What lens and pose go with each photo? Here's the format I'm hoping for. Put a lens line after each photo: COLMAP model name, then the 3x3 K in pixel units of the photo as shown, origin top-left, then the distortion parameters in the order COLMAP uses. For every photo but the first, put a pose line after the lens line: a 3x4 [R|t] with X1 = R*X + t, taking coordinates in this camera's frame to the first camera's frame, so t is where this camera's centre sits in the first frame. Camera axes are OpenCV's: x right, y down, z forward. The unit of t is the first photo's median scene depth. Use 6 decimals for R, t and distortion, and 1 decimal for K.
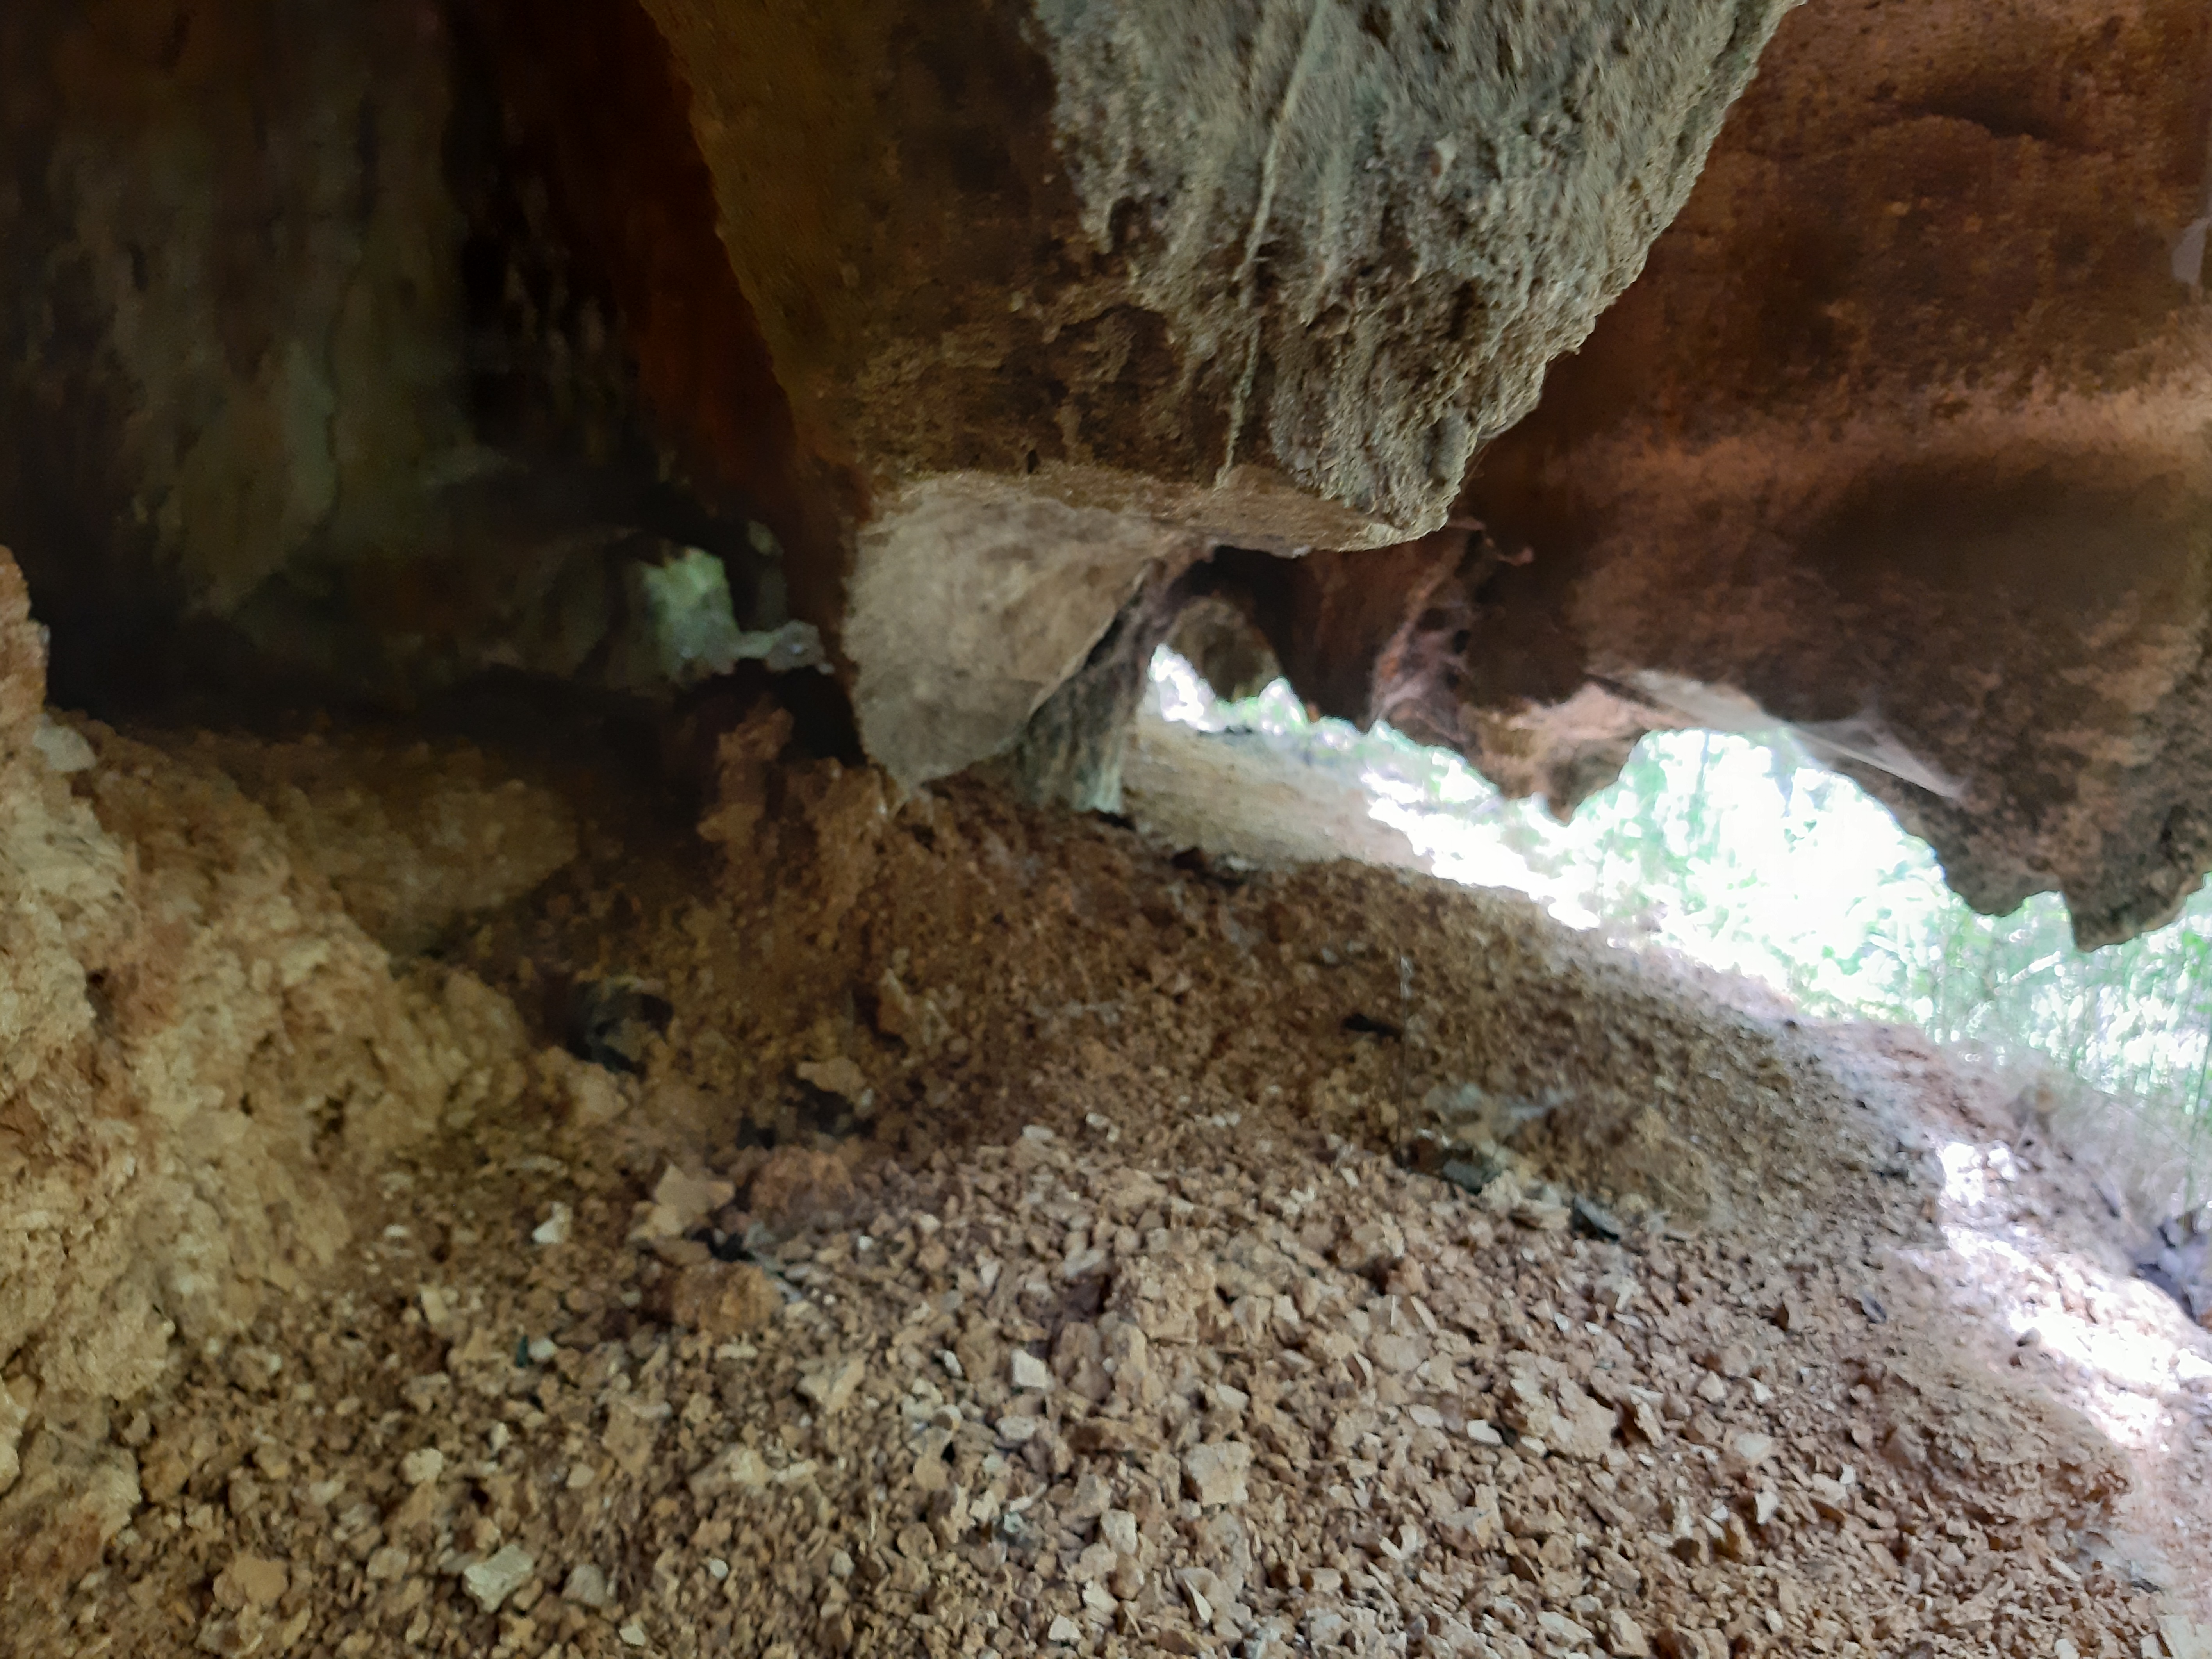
lens RADIAL K [[1734.1, 0, 1106.0], [0, 1734.1, 829.5], [0, 0, 1]] dist [0.038311, -0.080716]
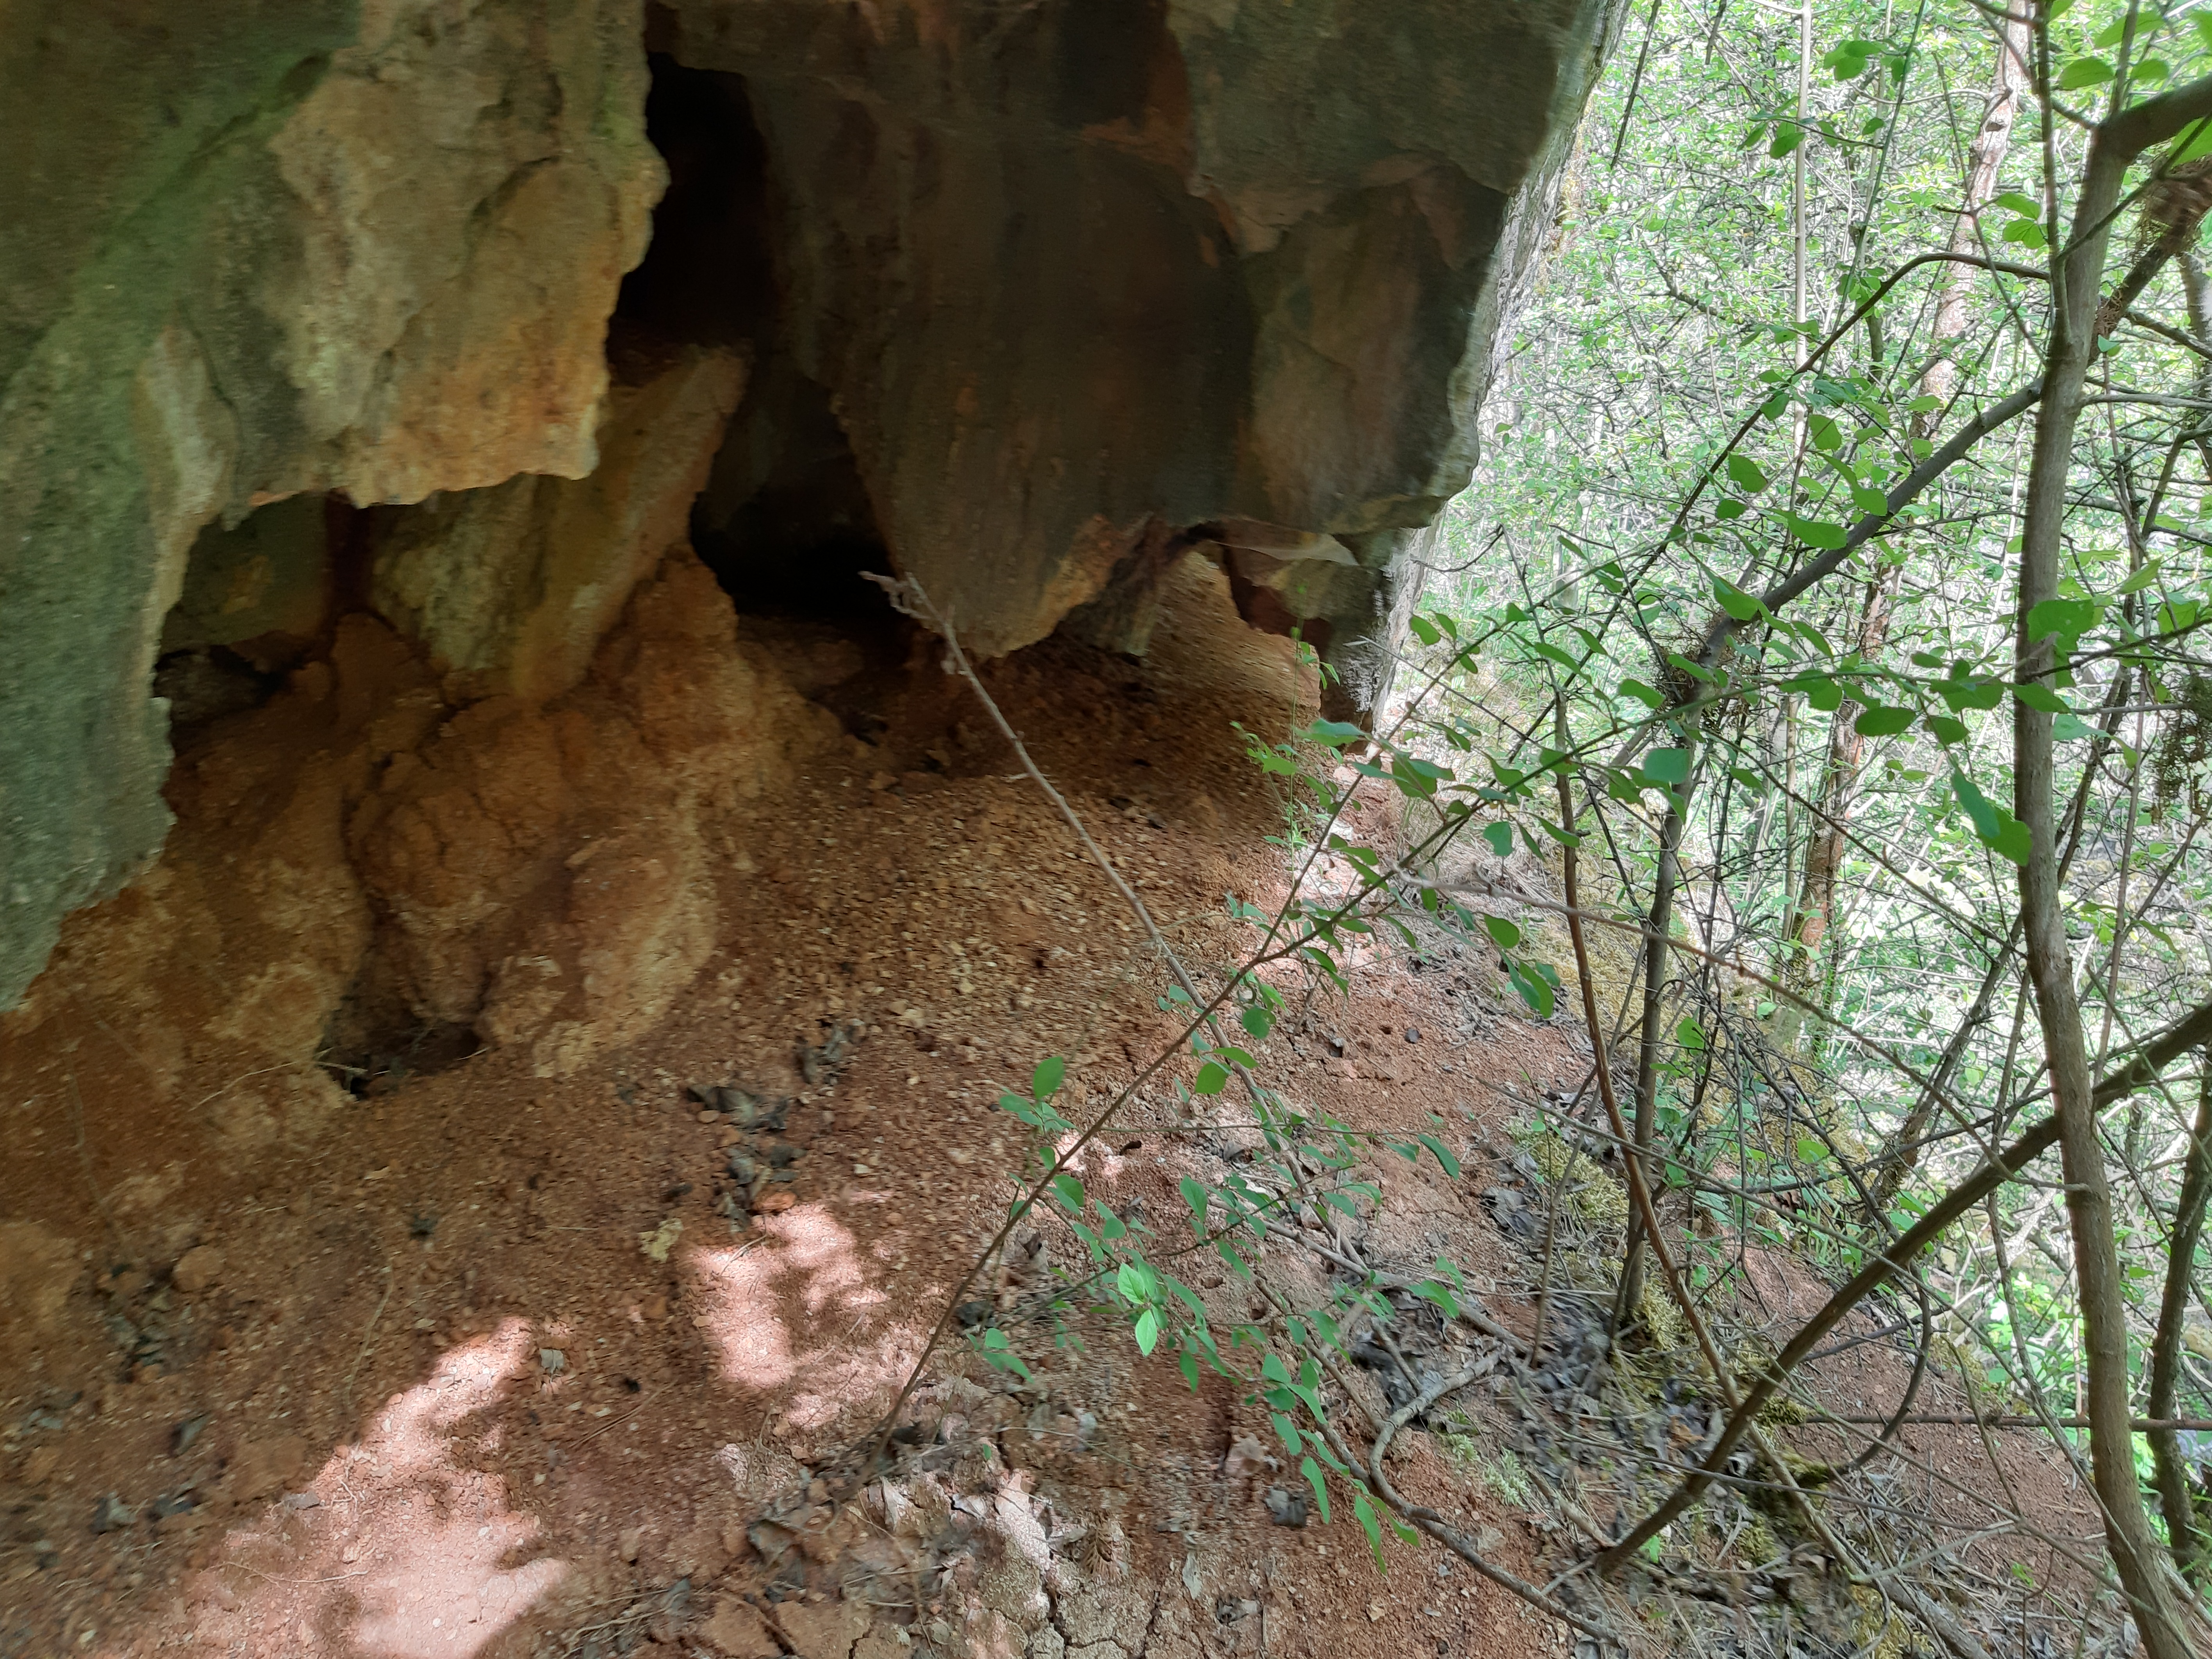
lens RADIAL K [[1734.1, 0, 1106.0], [0, 1734.1, 829.5], [0, 0, 1]] dist [0.038311, -0.080716]
pose [[0.980709, 0.118051, -0.155799, 0.768728], [-0.095511, 0.984812, 0.144992, -0.243625], [0.170549, -0.127314, 0.977090, -2.393913]]
